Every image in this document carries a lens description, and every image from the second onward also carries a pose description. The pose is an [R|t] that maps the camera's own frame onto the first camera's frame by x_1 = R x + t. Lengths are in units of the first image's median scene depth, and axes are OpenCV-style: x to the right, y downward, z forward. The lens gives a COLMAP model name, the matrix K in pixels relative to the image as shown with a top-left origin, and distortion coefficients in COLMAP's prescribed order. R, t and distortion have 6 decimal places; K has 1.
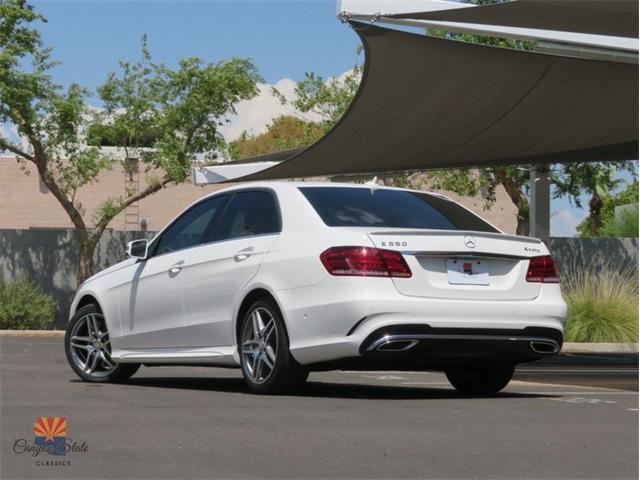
lens RADIAL K [[2167.2, 0, 320.0], [0, 2167.2, 239.6], [0, 0, 1]] dist [0.051494, 0.000000]
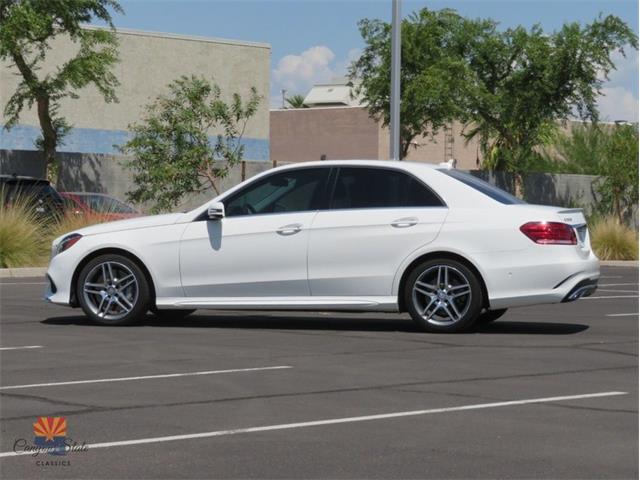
lens RADIAL K [[2167.2, 0, 296.2], [0, 2167.2, 241.6], [0, 0, 1]] dist [0.051494, 0.000000]
pose [[0.681523, -0.019073, 0.731548, -1.047147], [-0.035033, 0.997664, 0.058648, -0.056466], [-0.730958, -0.065598, 0.679262, 0.199597]]
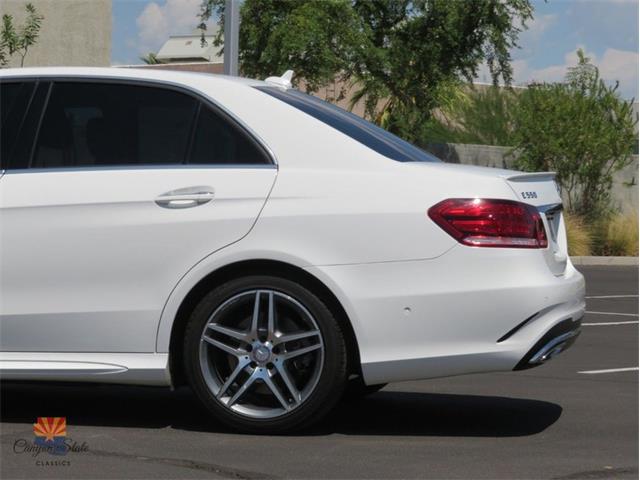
lens RADIAL K [[2363.8, 0, 322.4], [0, 2363.8, 238.6], [0, 0, 1]] dist [0.020815, 0.000000]
pose [[0.632947, -0.018181, 0.773982, -0.535565], [-0.047174, 0.996961, 0.061997, -0.025162], [-0.772757, -0.075753, 0.630166, 0.590601]]
